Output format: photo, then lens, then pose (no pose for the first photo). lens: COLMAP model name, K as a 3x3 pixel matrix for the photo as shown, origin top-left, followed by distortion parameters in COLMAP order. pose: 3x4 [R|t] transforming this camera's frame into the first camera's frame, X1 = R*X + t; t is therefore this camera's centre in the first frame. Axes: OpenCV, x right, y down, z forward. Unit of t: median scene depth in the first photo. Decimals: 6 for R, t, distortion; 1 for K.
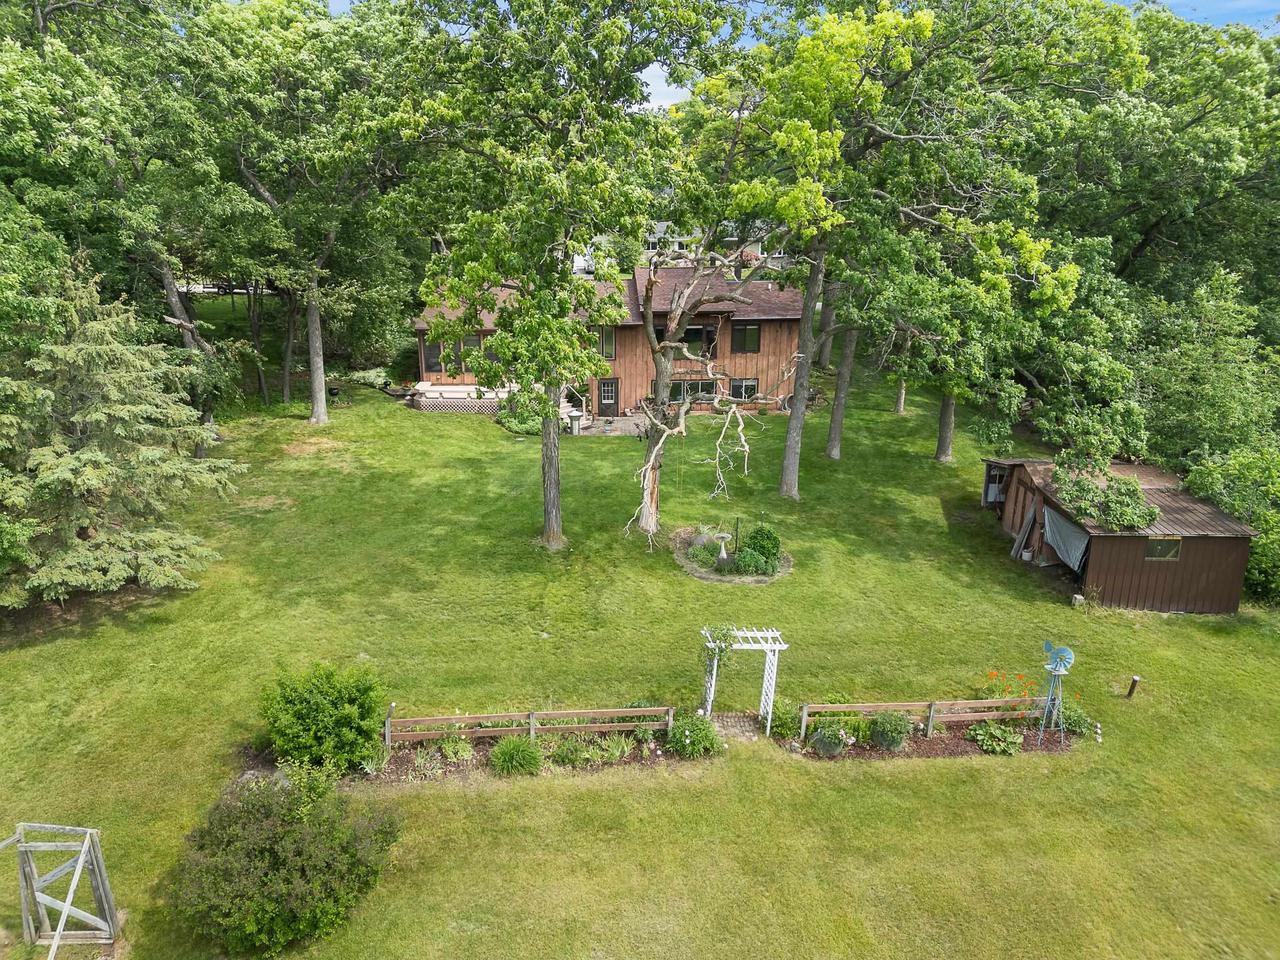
lens RADIAL K [[880.7, 0, 640.0], [0, 880.7, 480.0], [0, 0, 1]] dist [0.073401, -0.078353]
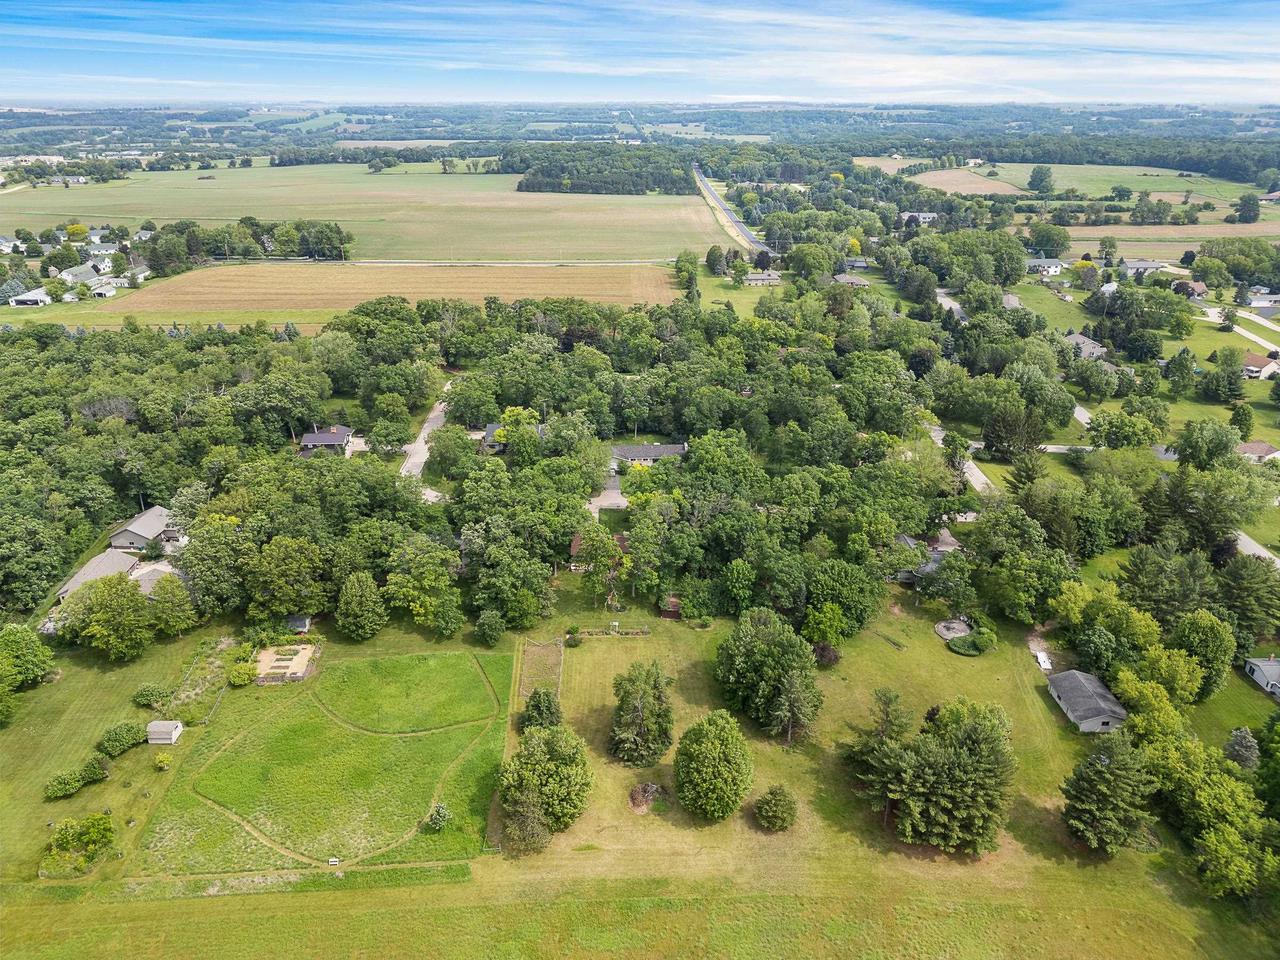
lens RADIAL K [[854.1, 0, 640.0], [0, 854.1, 480.0], [0, 0, 1]] dist [0.071786, -0.070099]
pose [[0.998466, 0.025936, -0.048925, 0.640588], [-0.020570, 0.994031, 0.107141, -1.879251], [0.051412, -0.105971, 0.993039, -6.397418]]
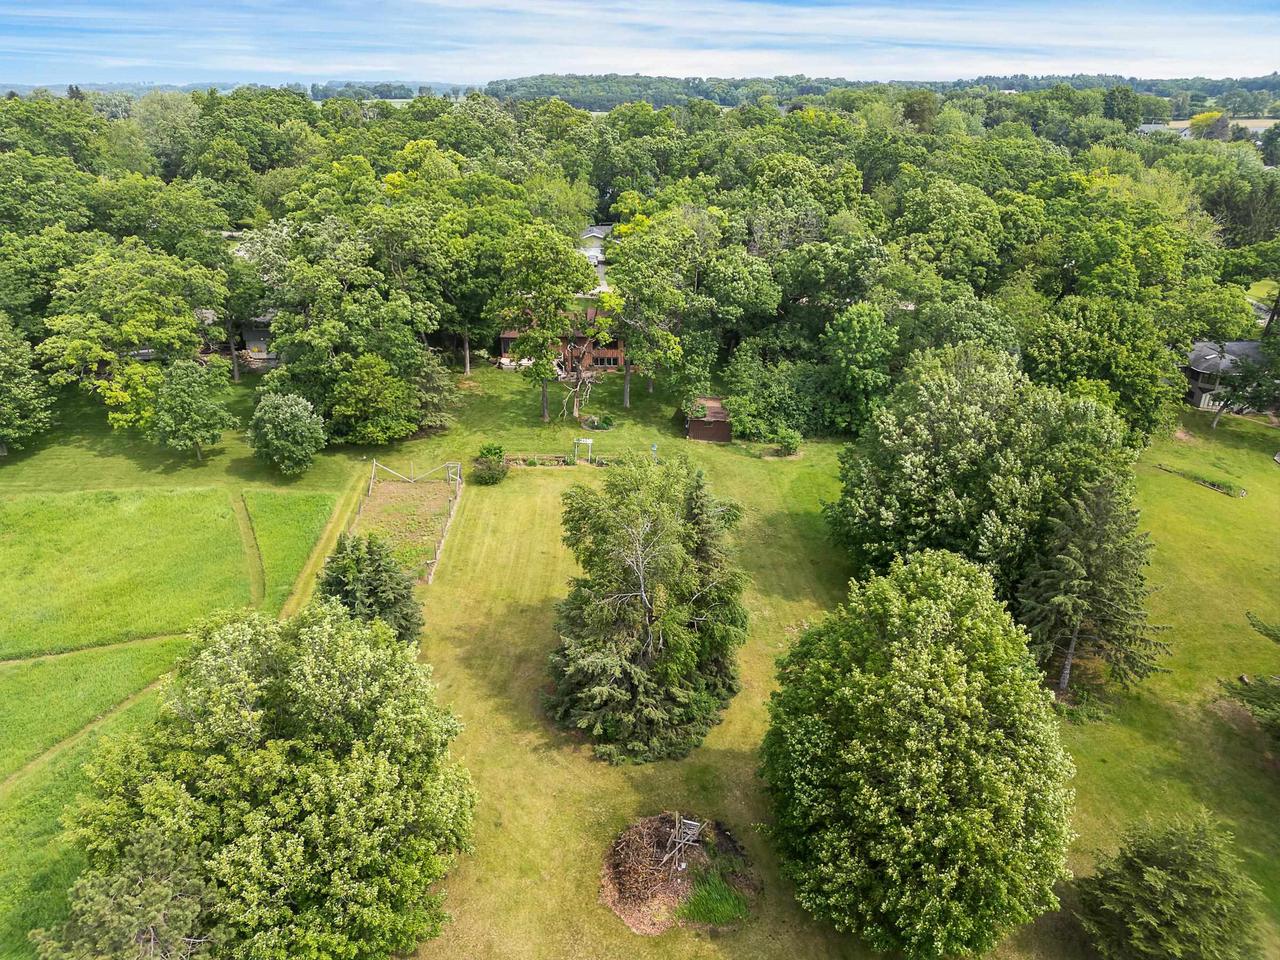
lens RADIAL K [[880.7, 0, 640.0], [0, 880.7, 480.0], [0, 0, 1]] dist [0.073401, -0.078353]
pose [[0.998481, 0.023506, -0.049839, 0.478343], [-0.017176, 0.992154, 0.123832, -0.135111], [0.052358, -0.122788, 0.991051, -2.590306]]
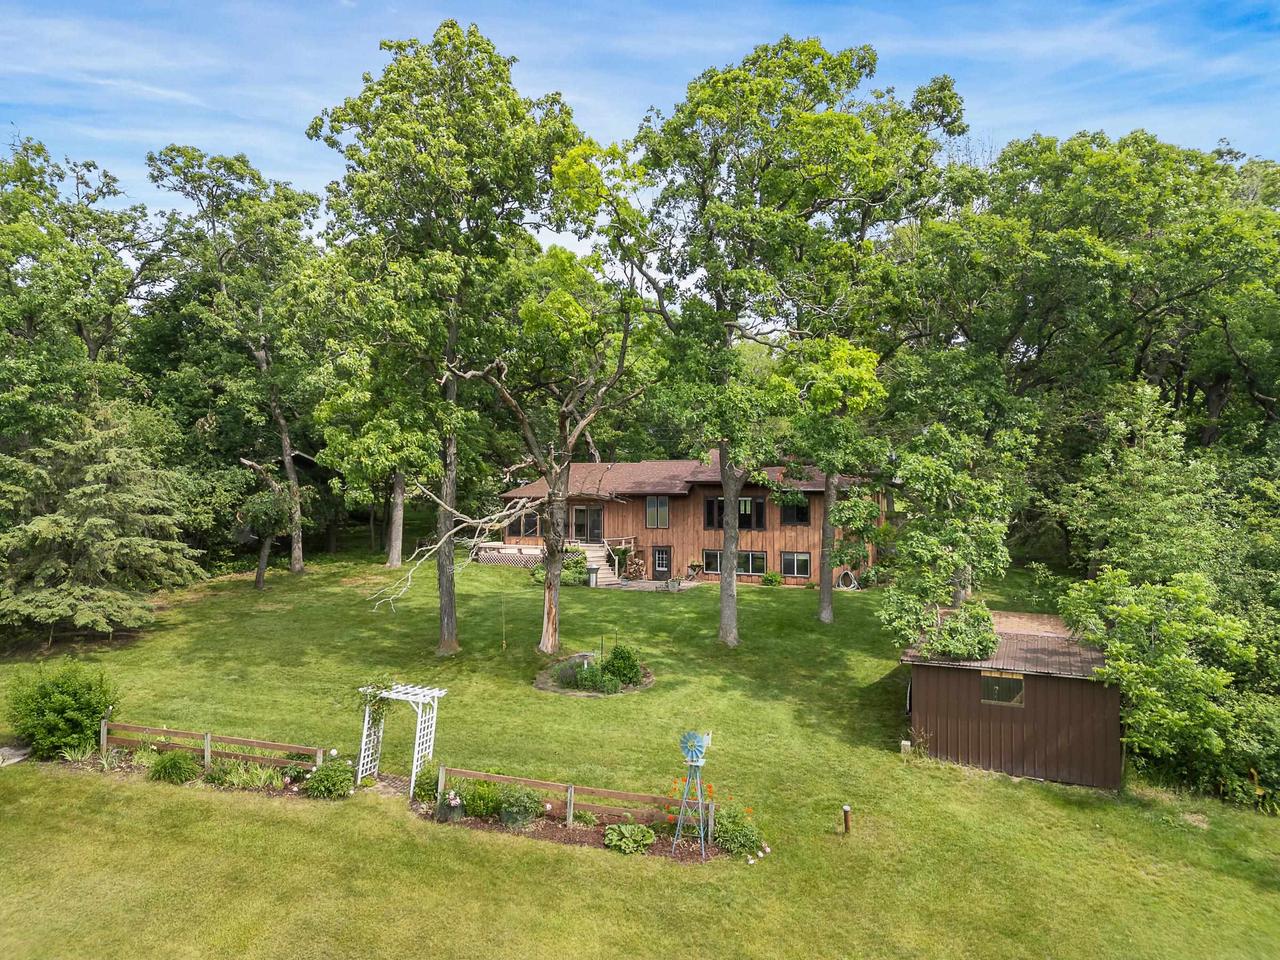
lens RADIAL K [[880.7, 0, 640.0], [0, 880.7, 480.0], [0, 0, 1]] dist [0.073401, -0.078353]
pose [[0.916290, -0.003673, -0.400498, 0.596329], [-0.110641, 0.958726, -0.261923, 0.140129], [0.384930, 0.284309, 0.878065, 0.099750]]
